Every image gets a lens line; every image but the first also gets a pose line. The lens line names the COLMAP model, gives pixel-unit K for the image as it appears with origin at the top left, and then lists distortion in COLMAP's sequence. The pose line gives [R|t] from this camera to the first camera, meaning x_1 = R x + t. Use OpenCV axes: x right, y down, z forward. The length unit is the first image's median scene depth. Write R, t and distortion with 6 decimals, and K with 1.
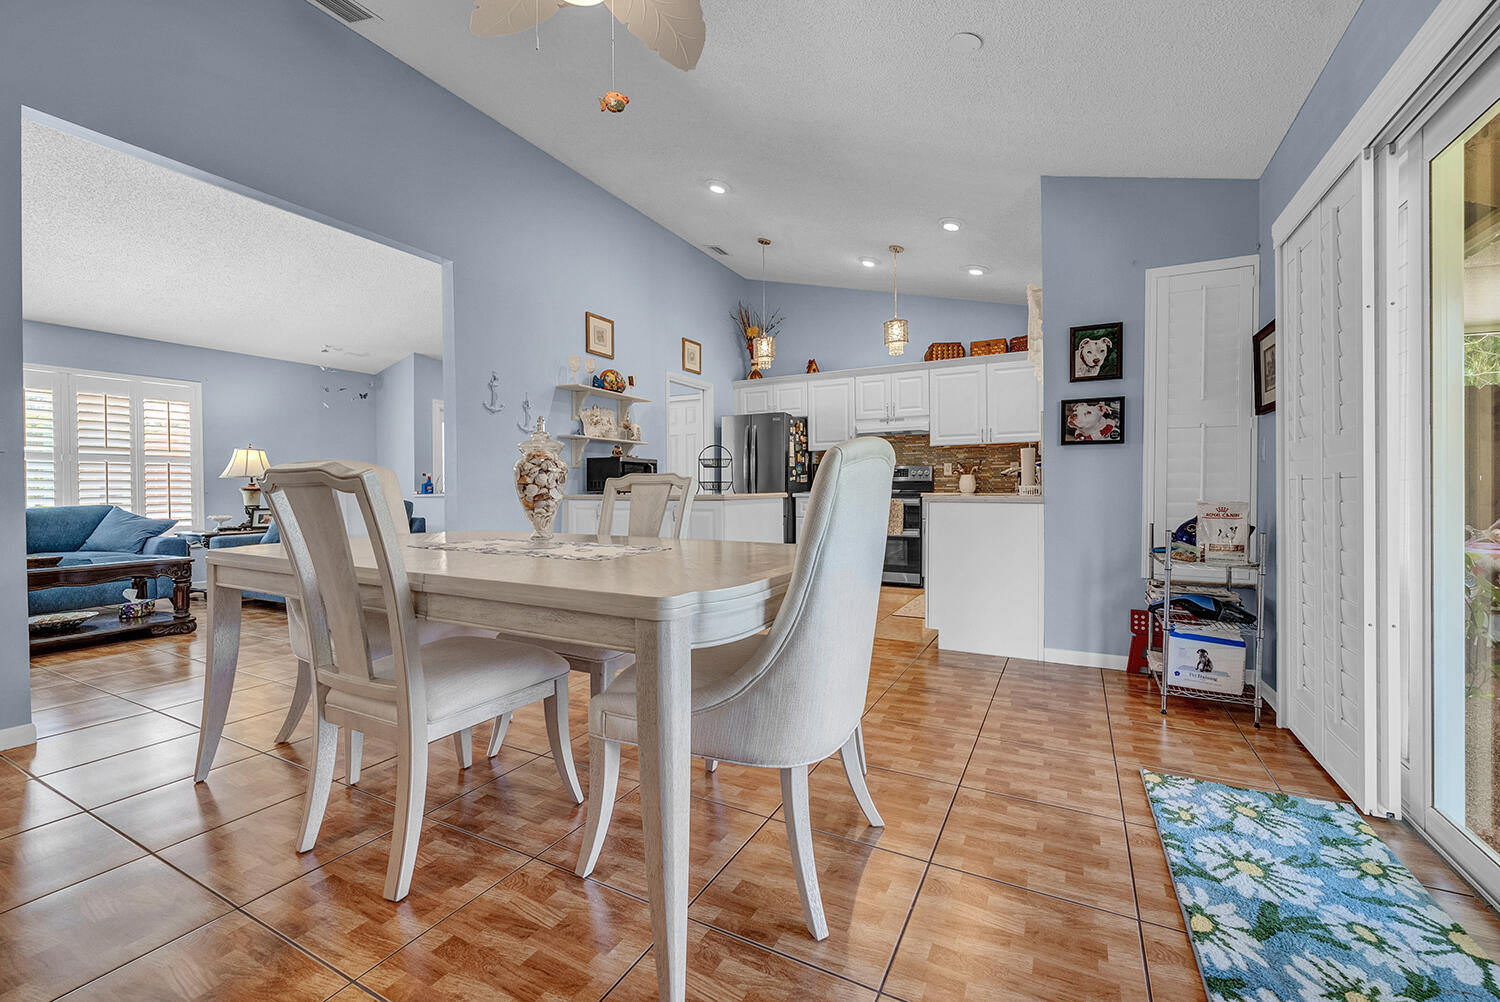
lens RADIAL K [[596.4, 0, 733.5], [0, 596.4, 500.3], [0, 0, 1]] dist [-0.016530, -0.000675]
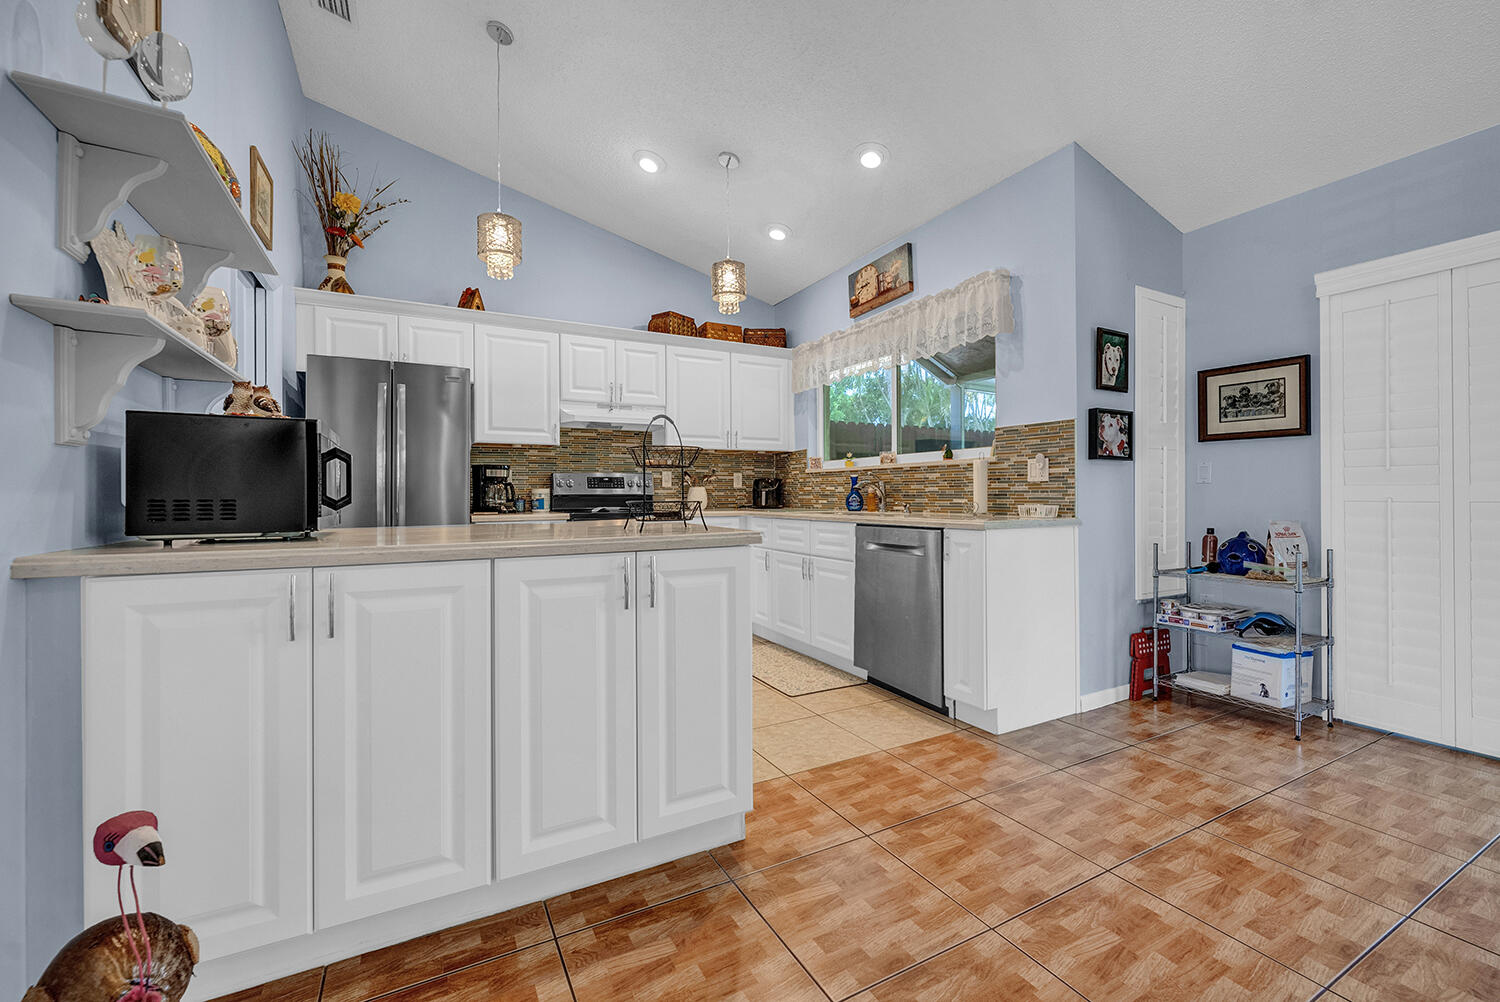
lens RADIAL K [[611.8, 0, 752.6], [0, 611.8, 493.7], [0, 0, 1]] dist [-0.001839, -0.000312]
pose [[0.539971, 0.004811, 0.841670, -0.245045], [0.018059, 0.999687, -0.017299, -0.018145], [-0.841490, 0.024541, 0.539715, 0.480900]]
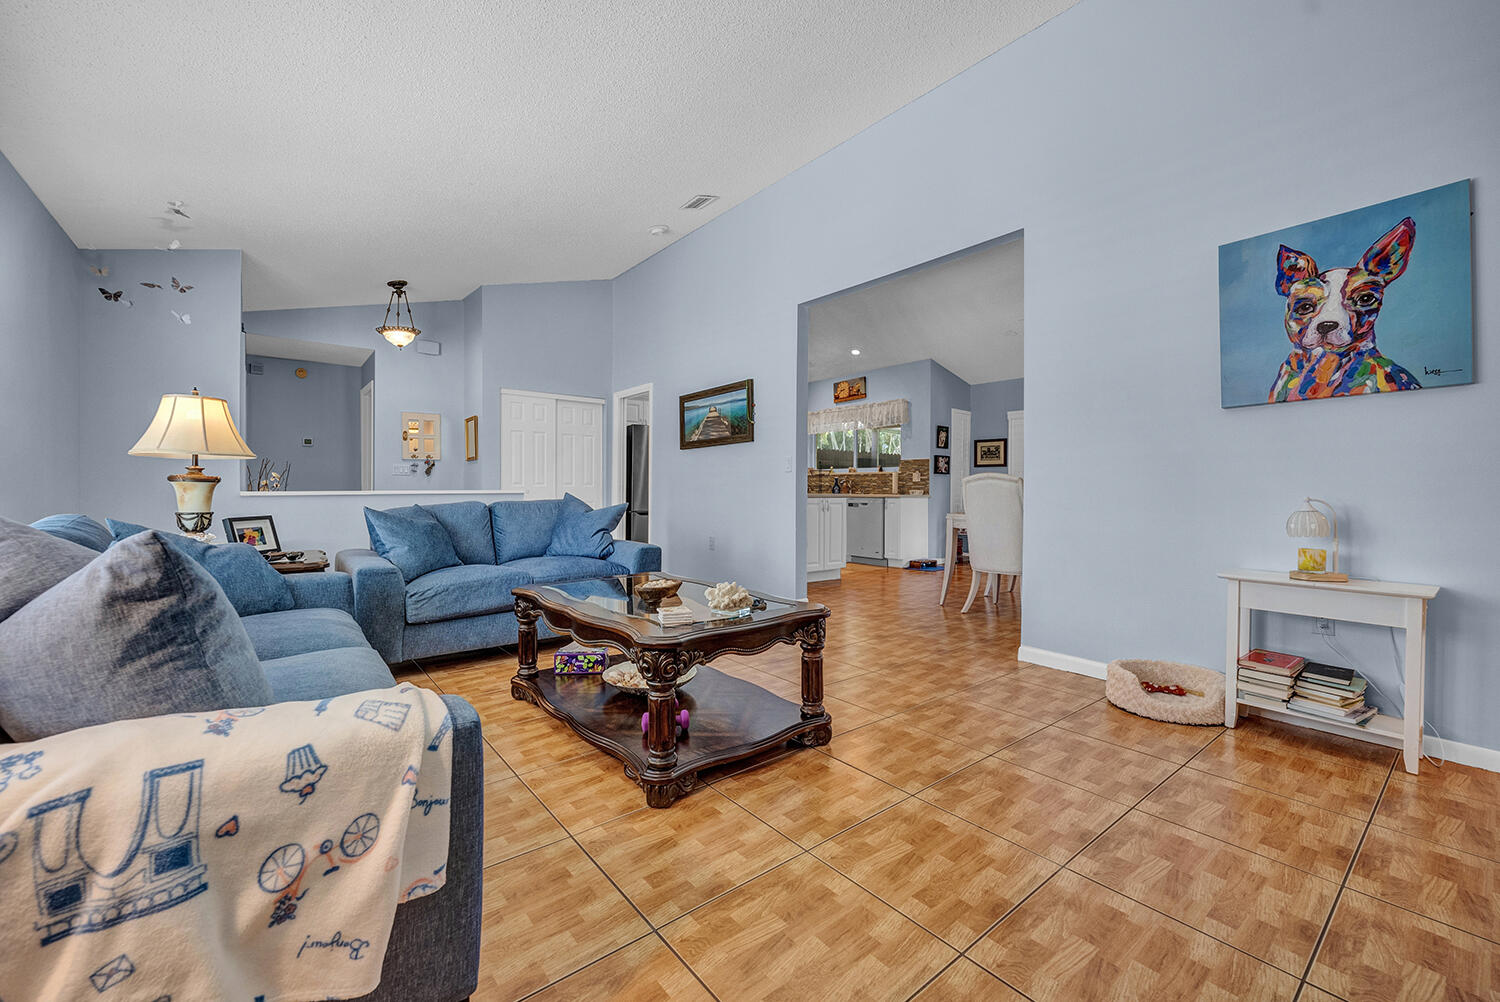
lens RADIAL K [[611.8, 0, 755.4], [0, 611.8, 486.2], [0, 0, 1]] dist [-0.001839, -0.000312]
pose [[0.373504, 0.012123, 0.927550, -1.040227], [0.010277, 0.999799, -0.017205, -0.003371], [-0.927572, 0.015958, 0.373304, 0.385842]]
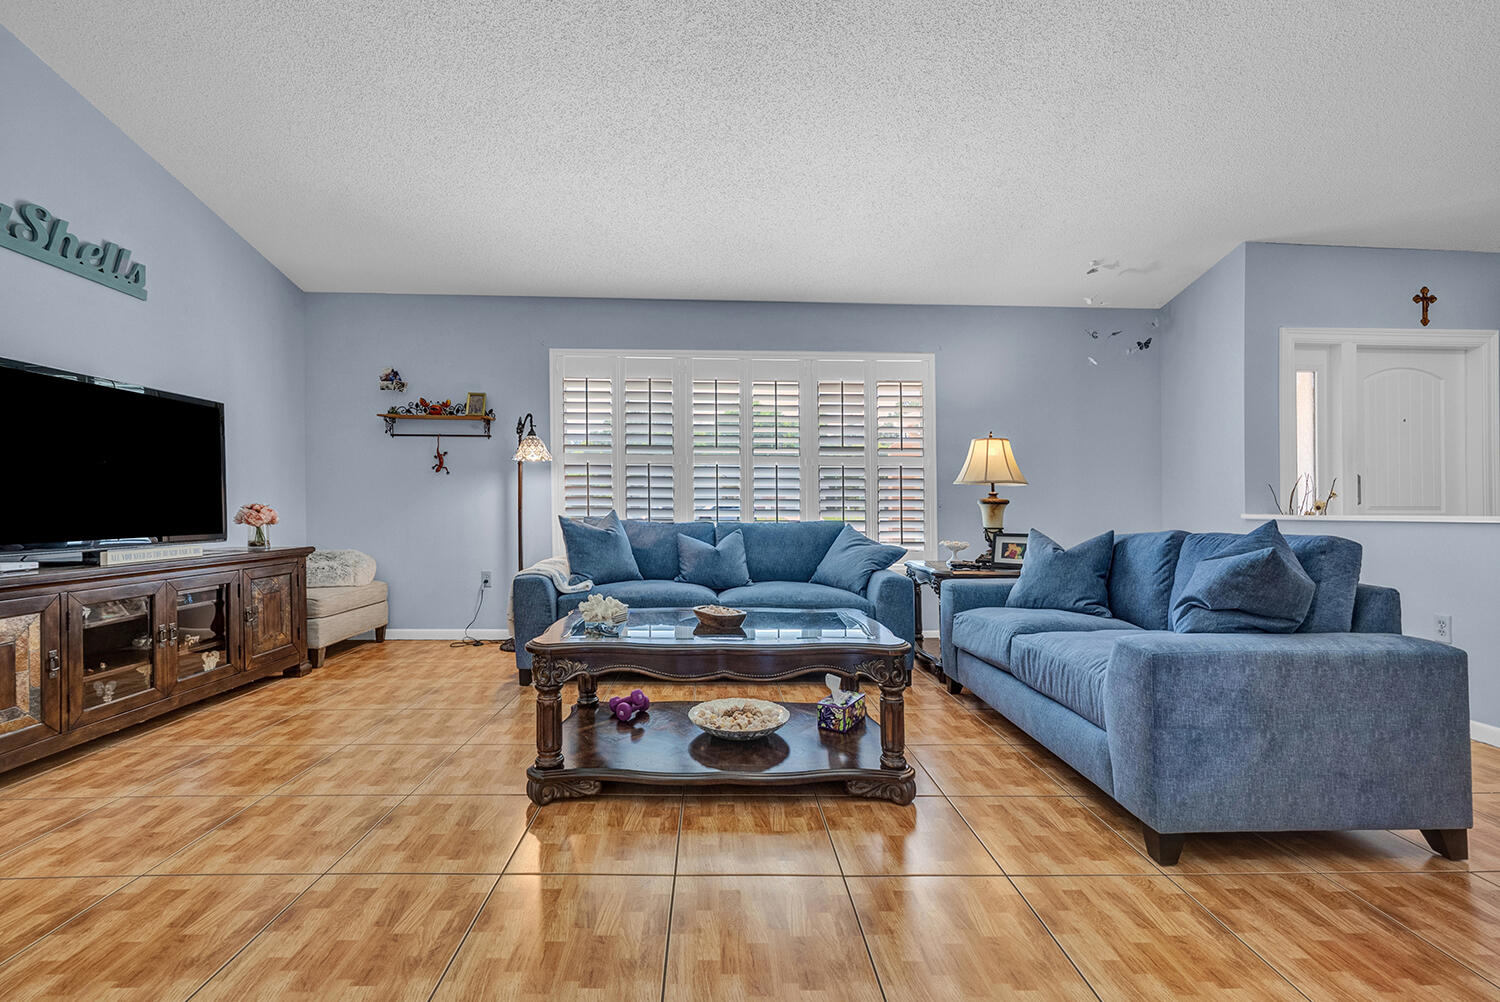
lens RADIAL K [[611.8, 0, 749.4], [0, 611.8, 506.3], [0, 0, 1]] dist [-0.001839, -0.000312]
pose [[0.520606, 0.009208, -0.853747, 0.705321], [-0.025908, 0.999652, -0.005016, -0.014377], [0.853404, 0.024730, 0.520664, 0.512697]]
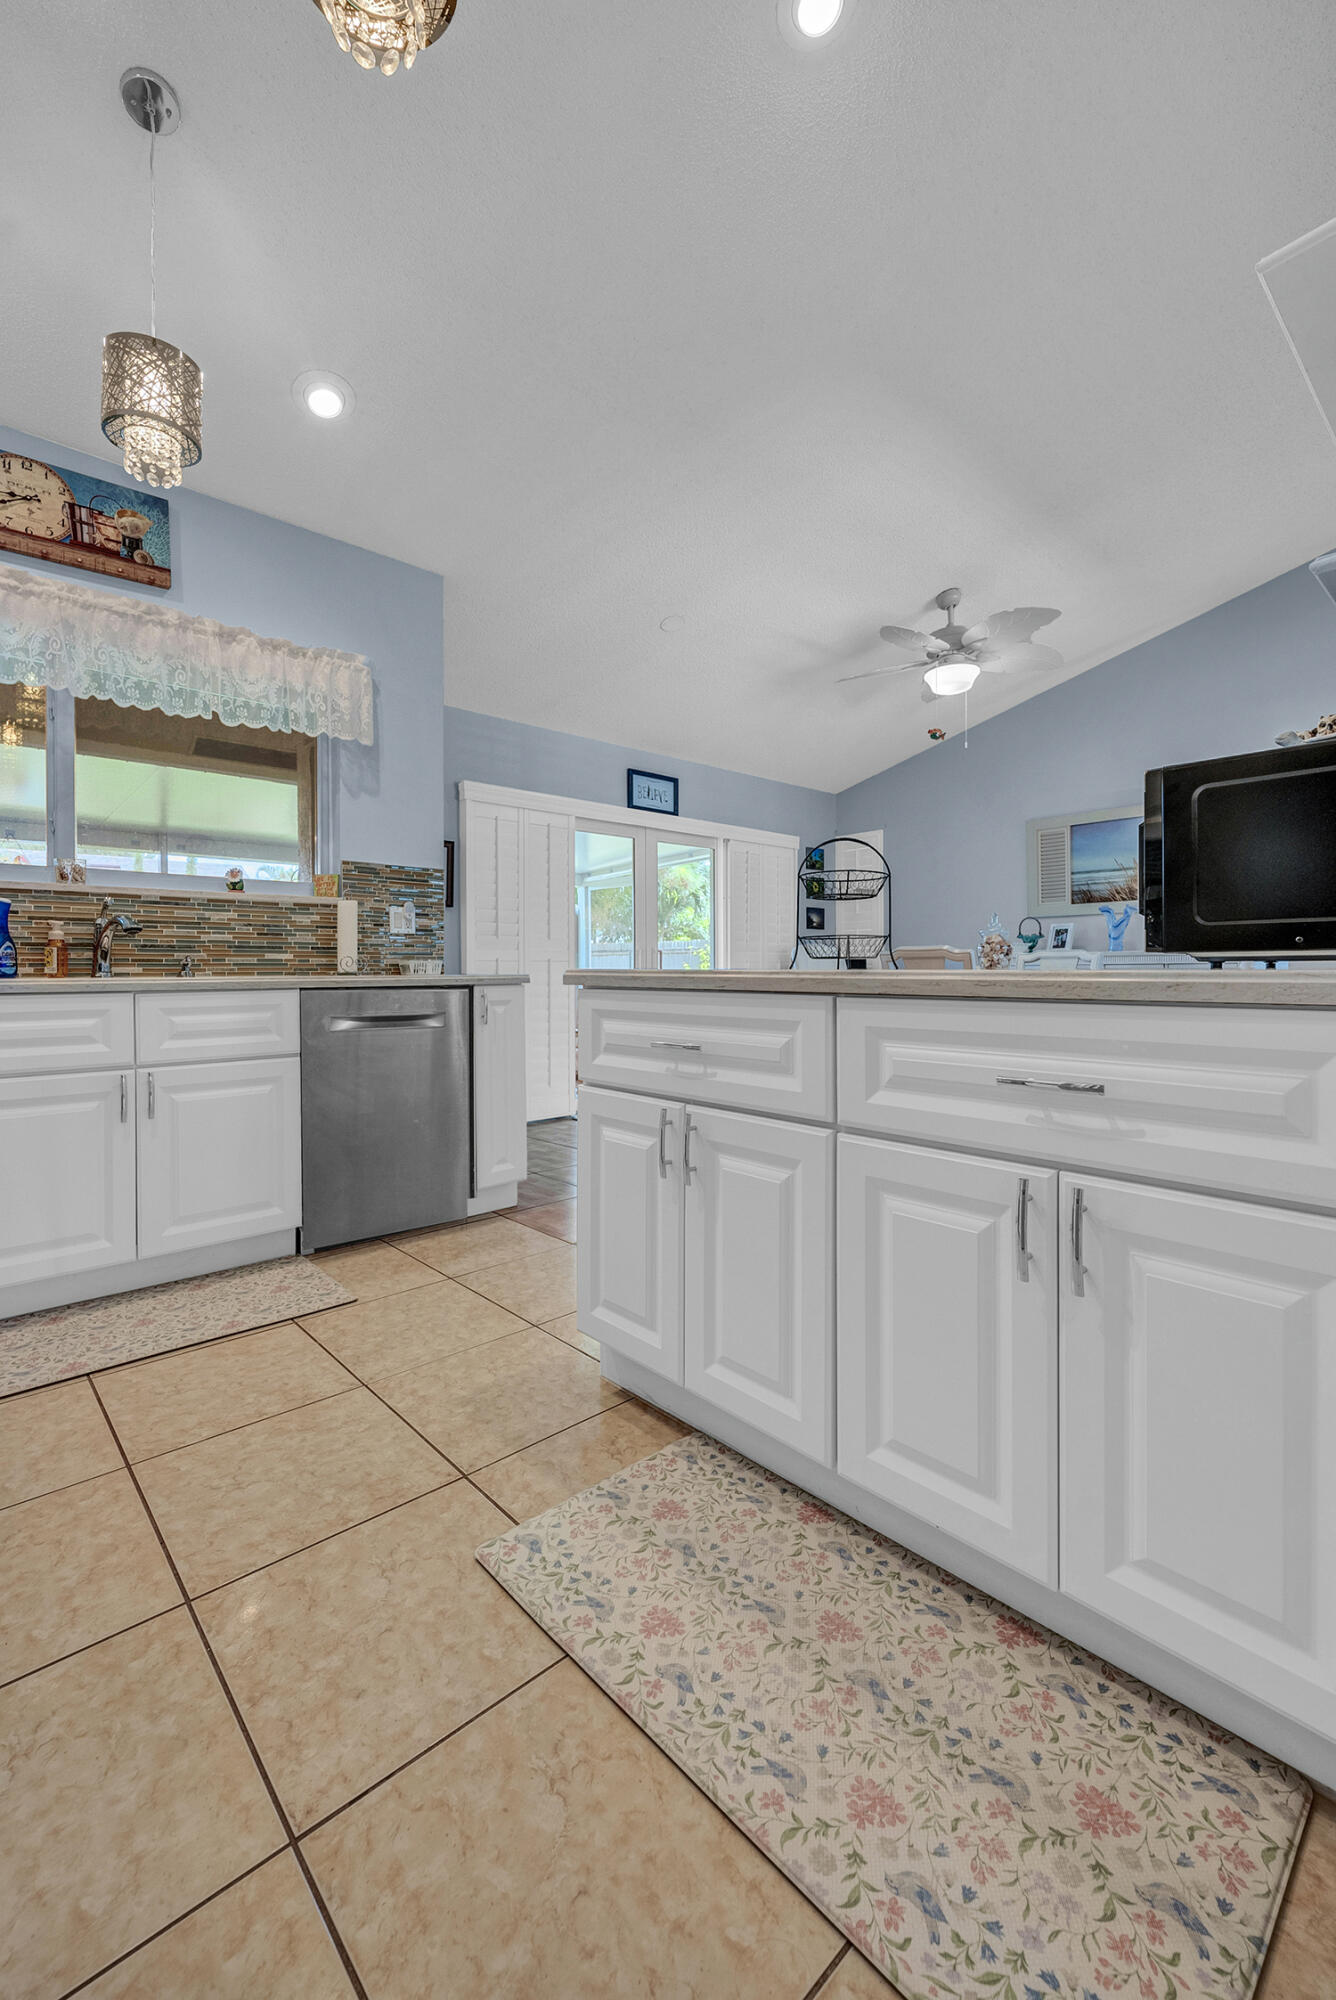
lens RADIAL K [[815.7, 0, 586.3], [0, 815.7, 987.7], [0, 0, 1]] dist [-0.001839, -0.000312]
pose [[-0.923005, -0.001521, 0.384785, -0.044375], [0.014521, 0.999142, 0.038782, -0.015123], [-0.384514, 0.041384, -0.922191, 1.020922]]
